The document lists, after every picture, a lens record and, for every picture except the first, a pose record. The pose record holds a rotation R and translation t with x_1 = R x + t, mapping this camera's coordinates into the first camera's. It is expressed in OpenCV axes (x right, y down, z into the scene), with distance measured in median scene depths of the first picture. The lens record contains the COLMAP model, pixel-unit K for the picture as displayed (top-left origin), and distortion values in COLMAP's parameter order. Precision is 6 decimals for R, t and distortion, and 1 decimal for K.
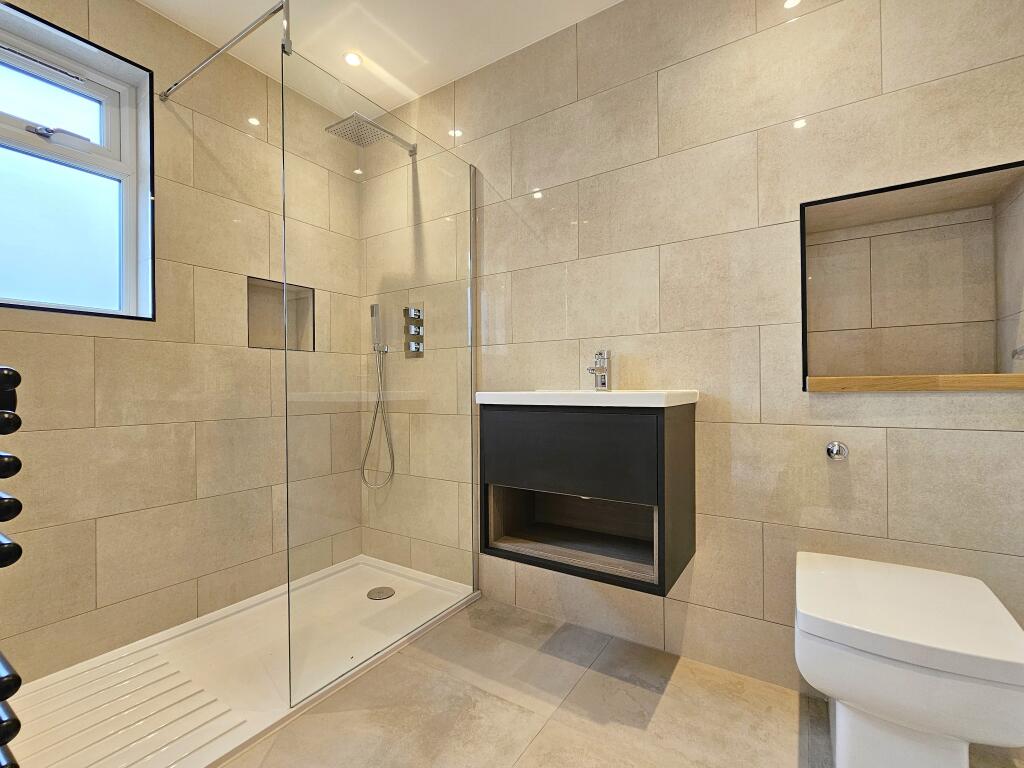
lens RADIAL K [[469.3, 0, 511.0], [0, 469.3, 385.9], [0, 0, 1]] dist [-0.003035, -0.000182]
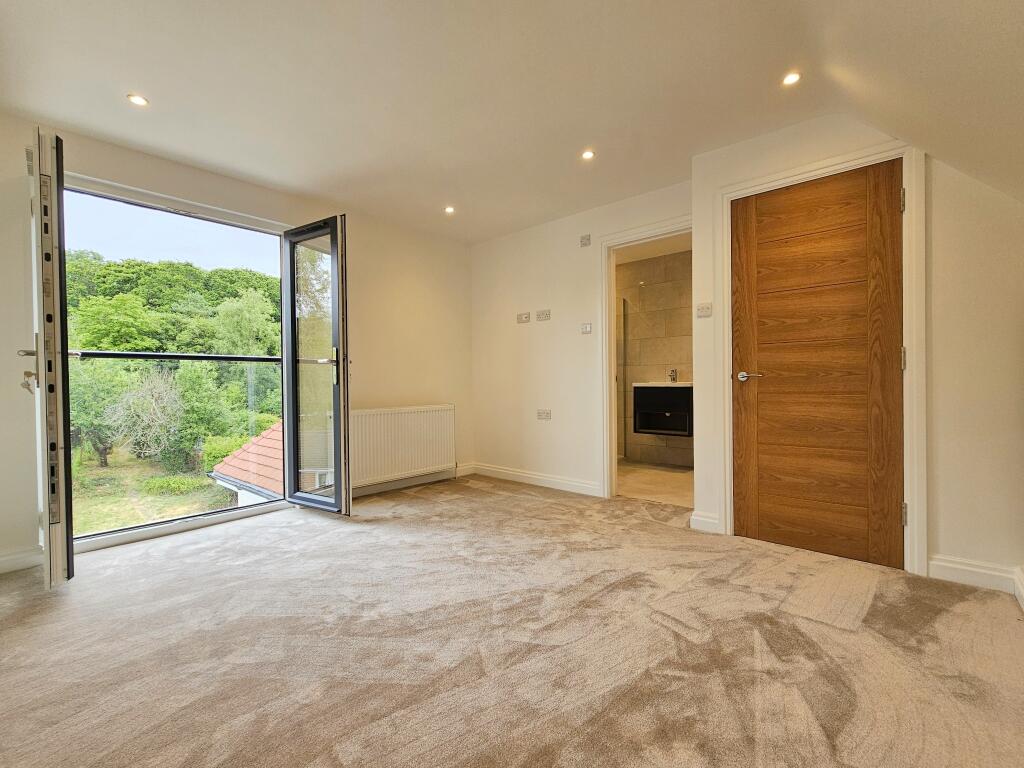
lens RADIAL K [[469.3, 0, 508.9], [0, 469.3, 383.8], [0, 0, 1]] dist [-0.003035, -0.000182]
pose [[0.988142, 0.000940, -0.153542, -0.362718], [0.001248, 0.999899, 0.014158, -0.022711], [0.153540, -0.014181, 0.988041, -2.002759]]
